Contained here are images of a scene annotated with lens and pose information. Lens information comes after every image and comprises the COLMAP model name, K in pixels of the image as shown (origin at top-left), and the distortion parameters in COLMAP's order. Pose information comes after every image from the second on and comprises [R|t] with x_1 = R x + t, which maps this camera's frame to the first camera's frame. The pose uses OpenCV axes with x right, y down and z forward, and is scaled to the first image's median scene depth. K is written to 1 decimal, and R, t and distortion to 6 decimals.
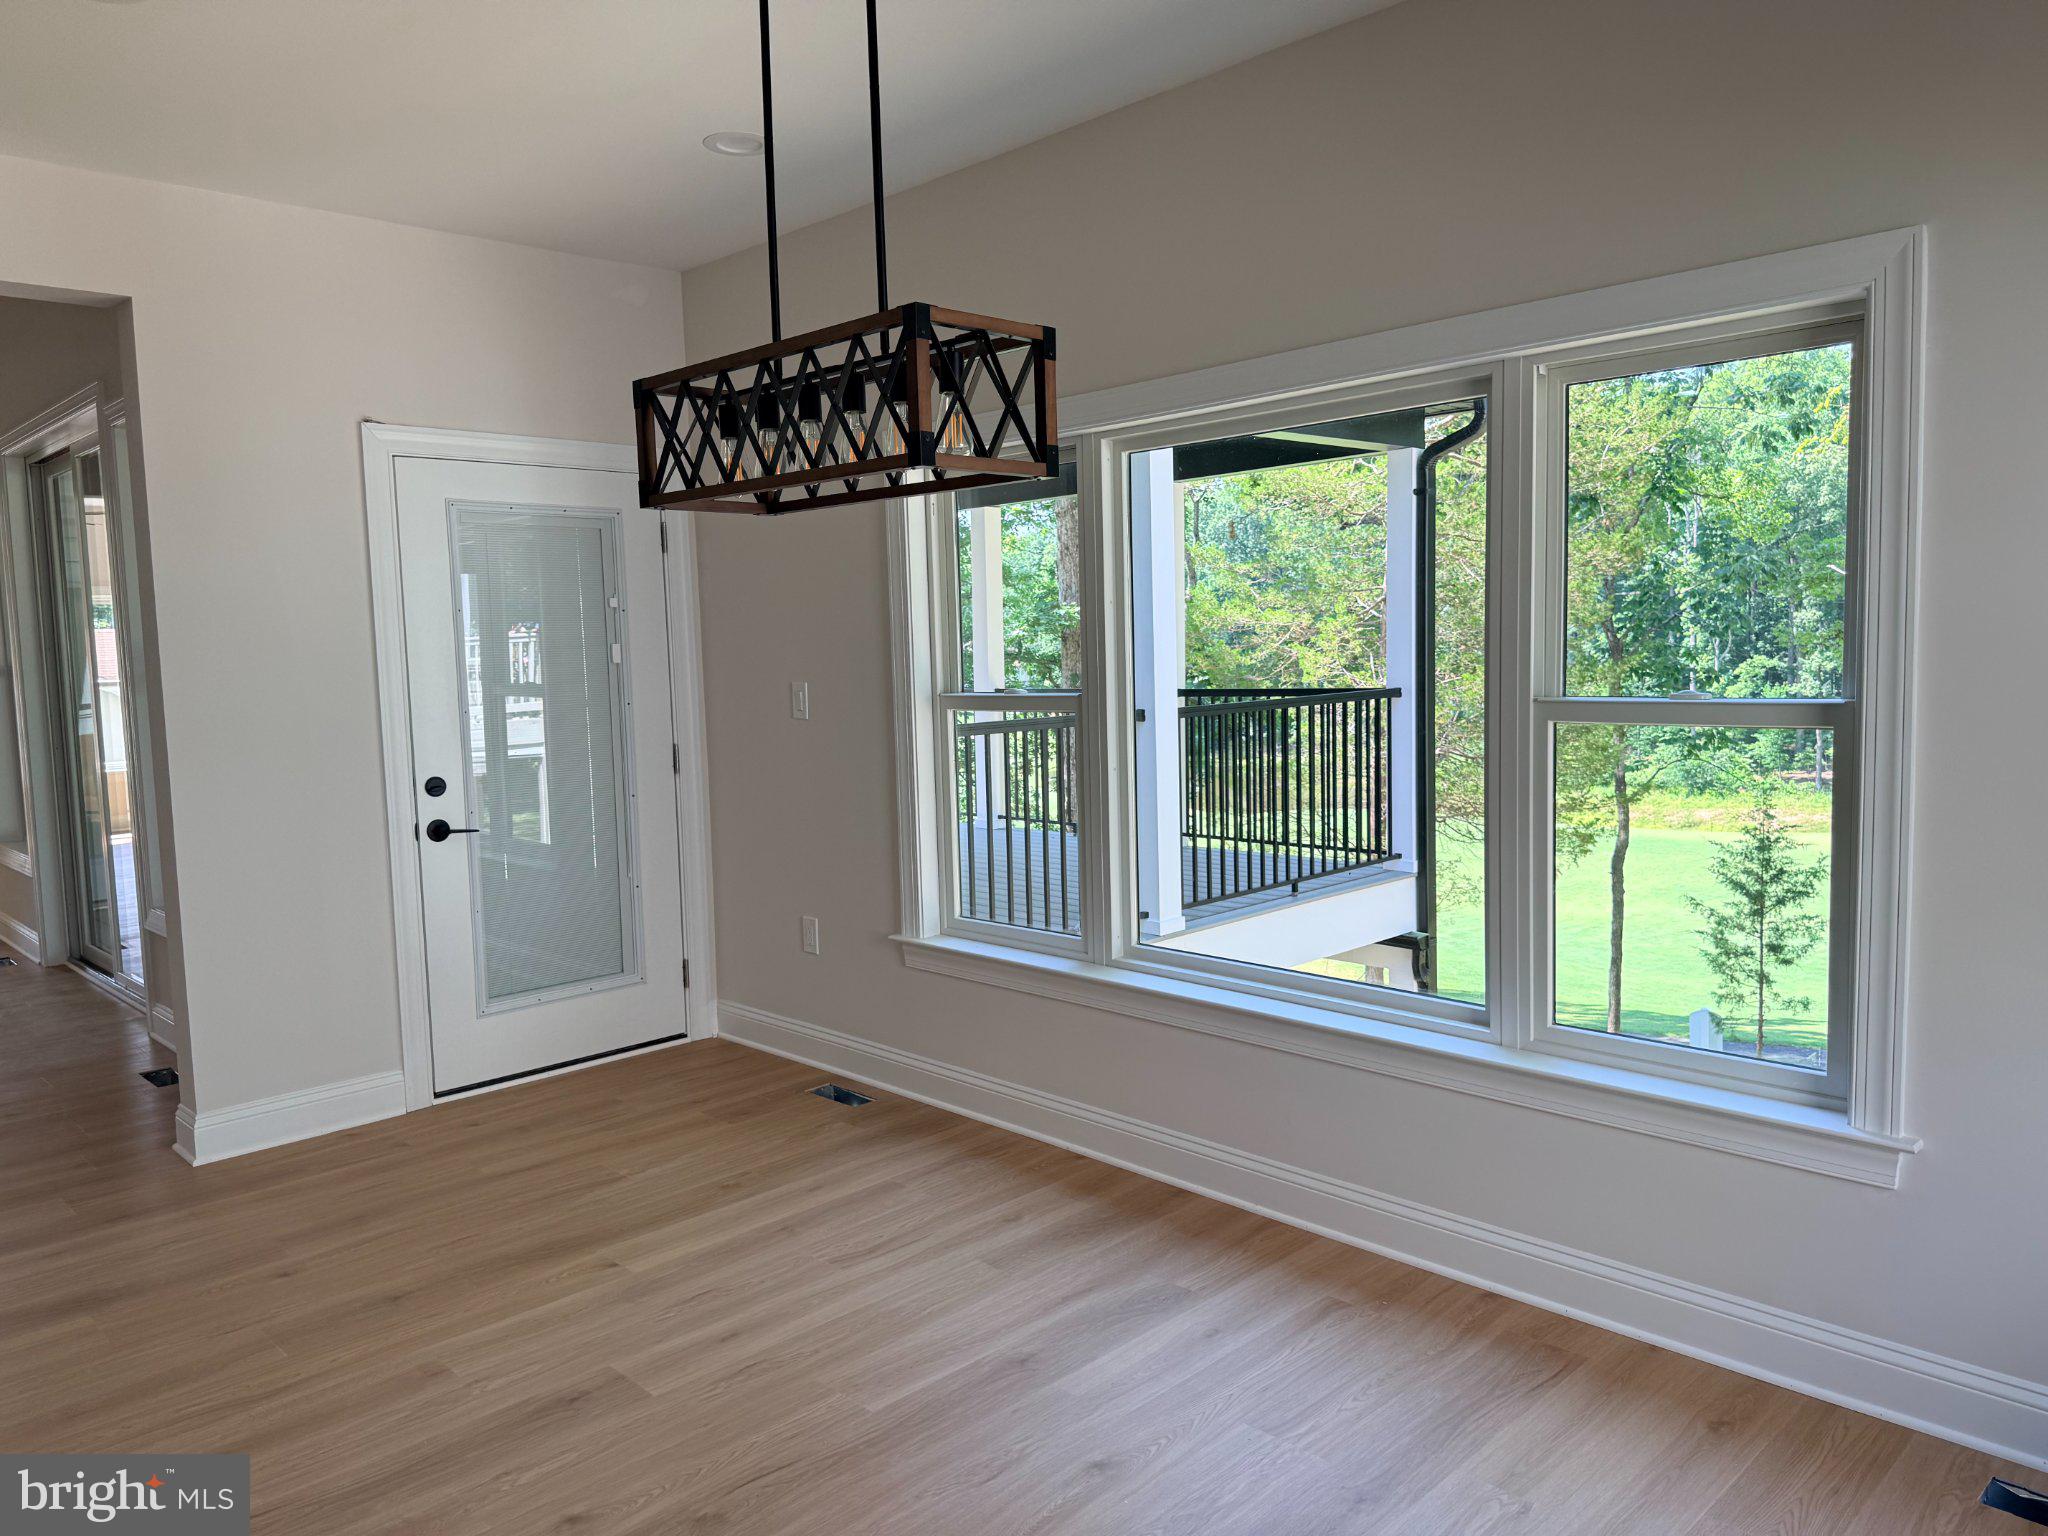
lens RADIAL K [[1437.7, 0, 1026.9], [0, 1437.7, 768.4], [0, 0, 1]] dist [0.003748, -0.008569]
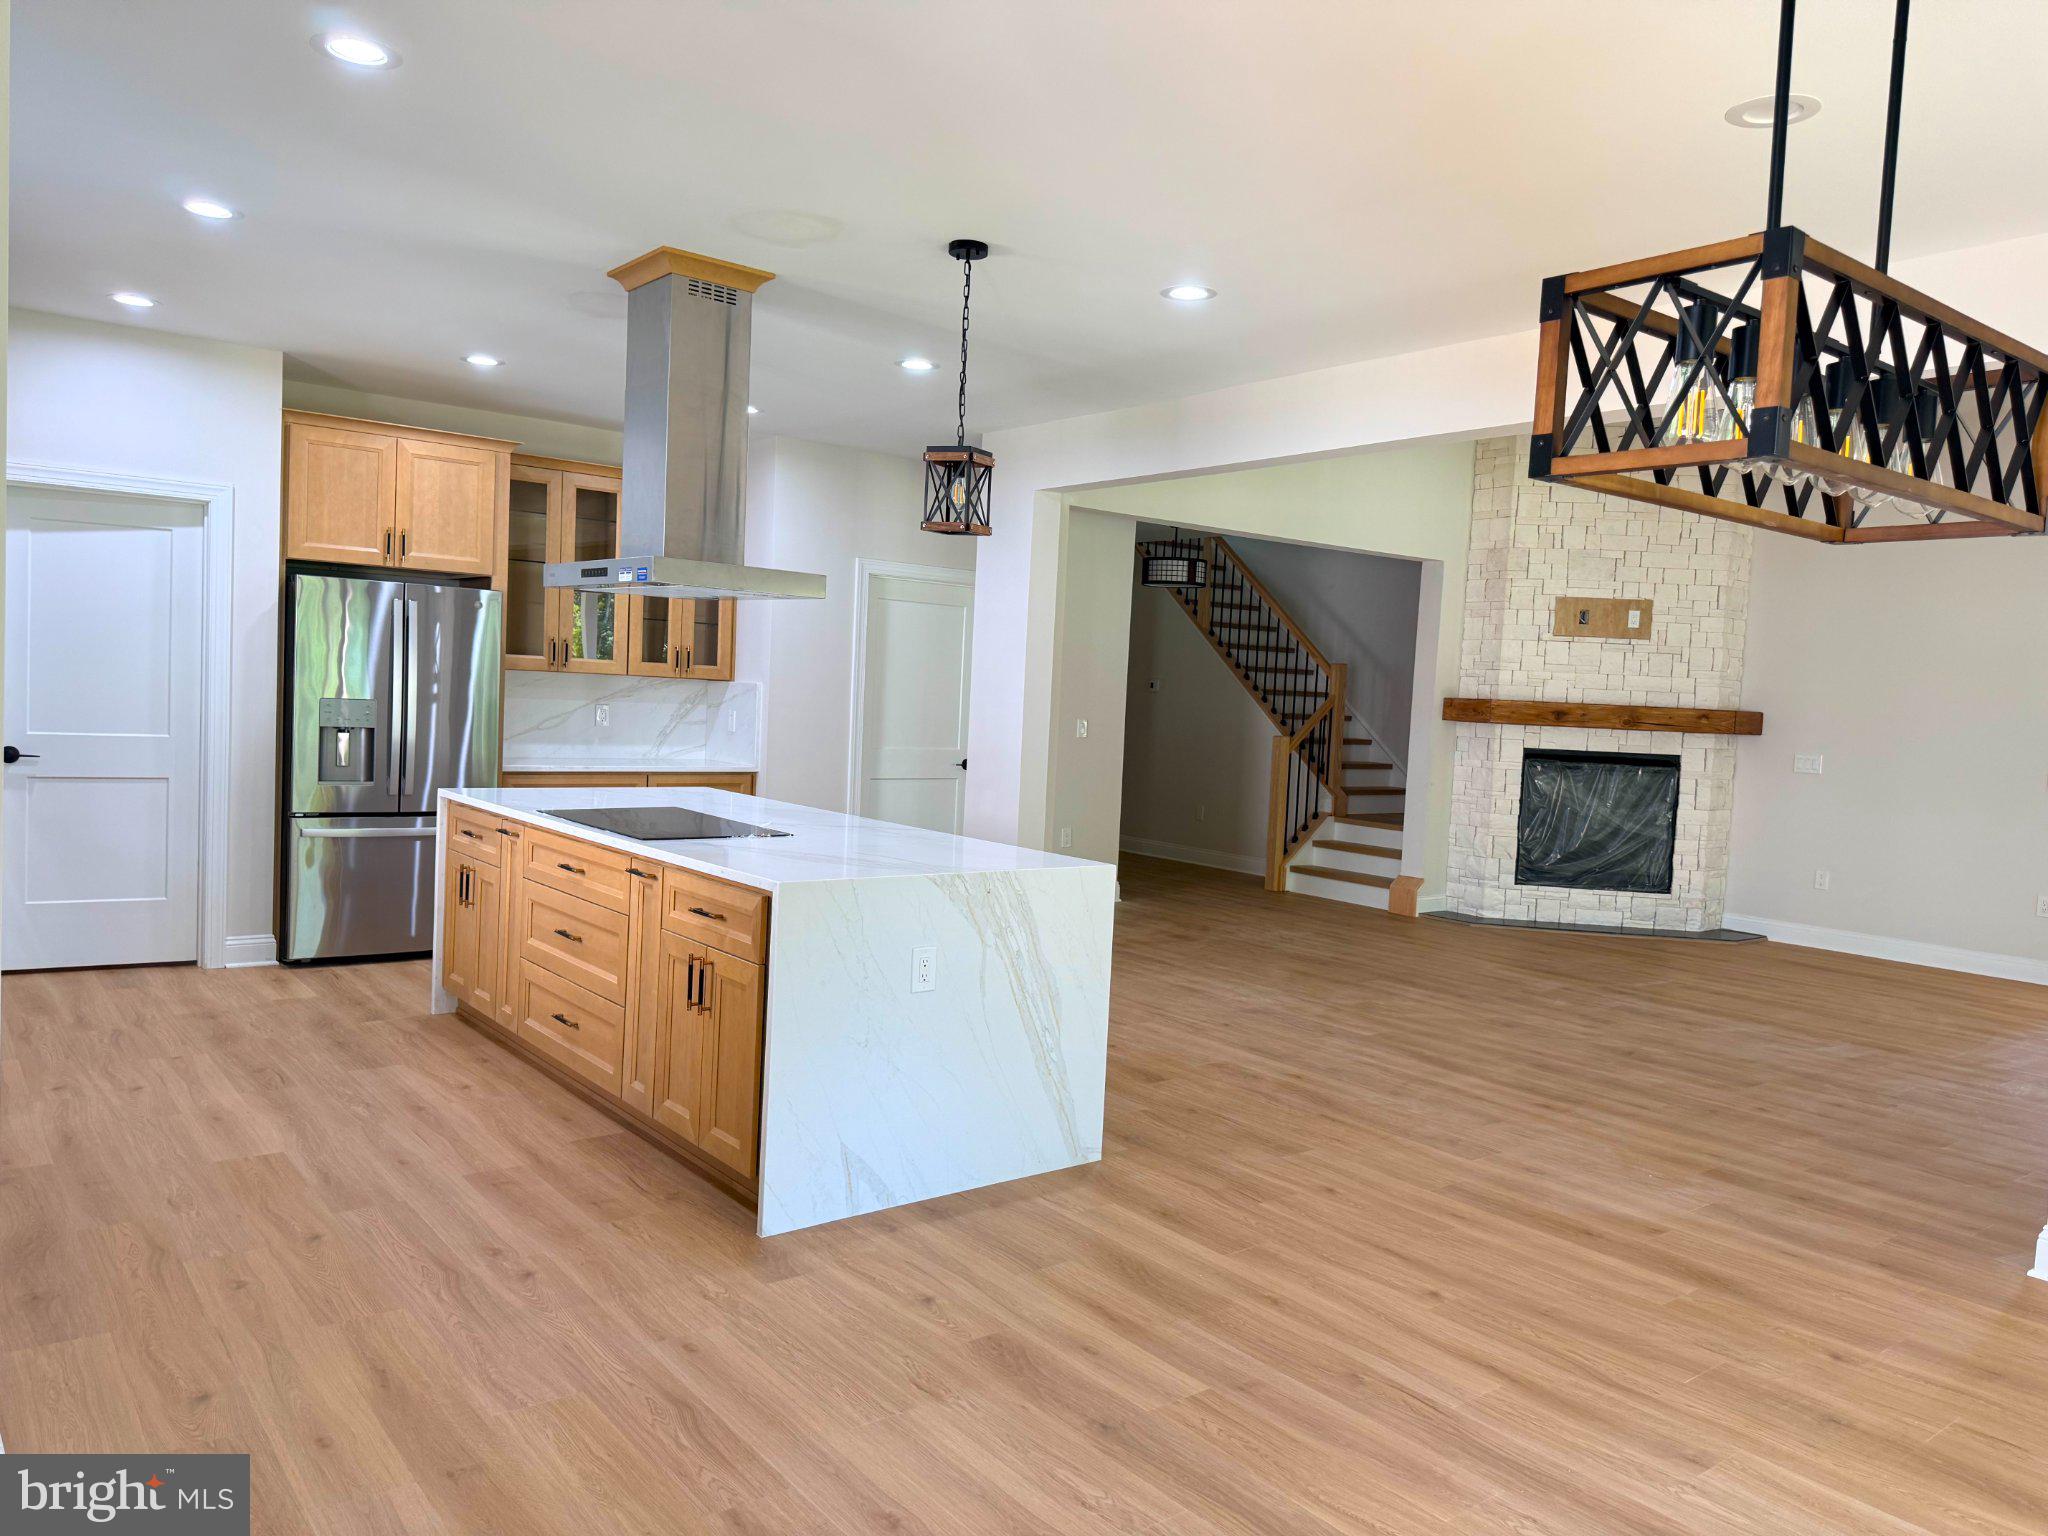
lens RADIAL K [[1437.7, 0, 1026.9], [0, 1437.7, 768.4], [0, 0, 1]] dist [0.003748, -0.008569]
pose [[-0.106330, 0.077586, -0.991299, 0.507075], [-0.131030, 0.987164, 0.091317, -0.060921], [0.985660, 0.139600, -0.094799, 0.535098]]
